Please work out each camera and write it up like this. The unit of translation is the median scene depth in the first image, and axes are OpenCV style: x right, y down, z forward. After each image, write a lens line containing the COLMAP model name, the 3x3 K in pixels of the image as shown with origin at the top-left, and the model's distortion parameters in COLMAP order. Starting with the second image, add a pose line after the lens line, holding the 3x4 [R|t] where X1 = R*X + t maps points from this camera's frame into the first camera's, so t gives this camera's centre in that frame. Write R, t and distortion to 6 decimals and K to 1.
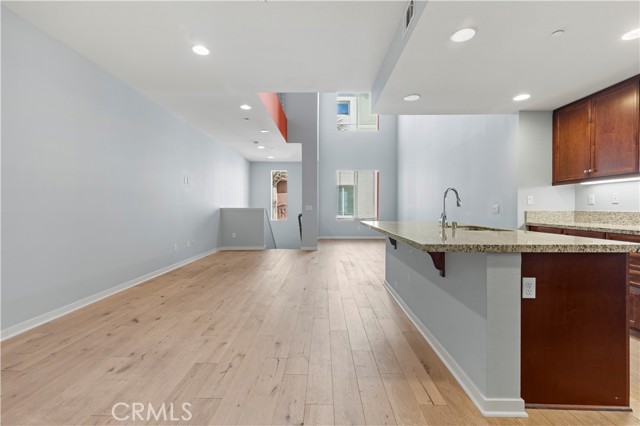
lens RADIAL K [[287.1, 0, 319.1], [0, 287.1, 208.2], [0, 0, 1]] dist [0.006185, -0.001083]
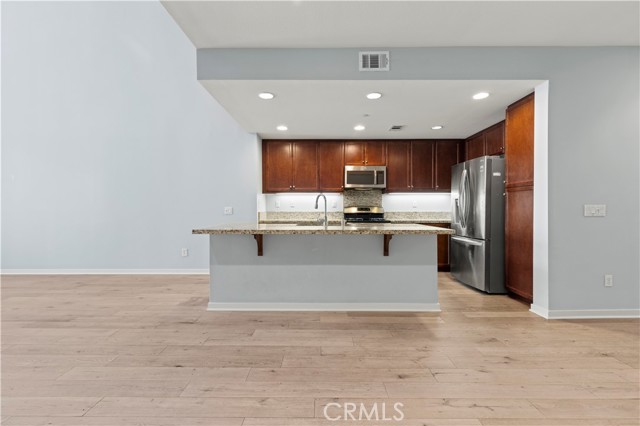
lens RADIAL K [[287.1, 0, 319.4], [0, 287.1, 211.7], [0, 0, 1]] dist [0.006185, -0.001083]
pose [[-0.010288, -0.009775, 0.999899, -0.606421], [0.002041, 0.999950, 0.009797, -0.003695], [-0.999945, 0.002141, -0.010268, 0.788467]]
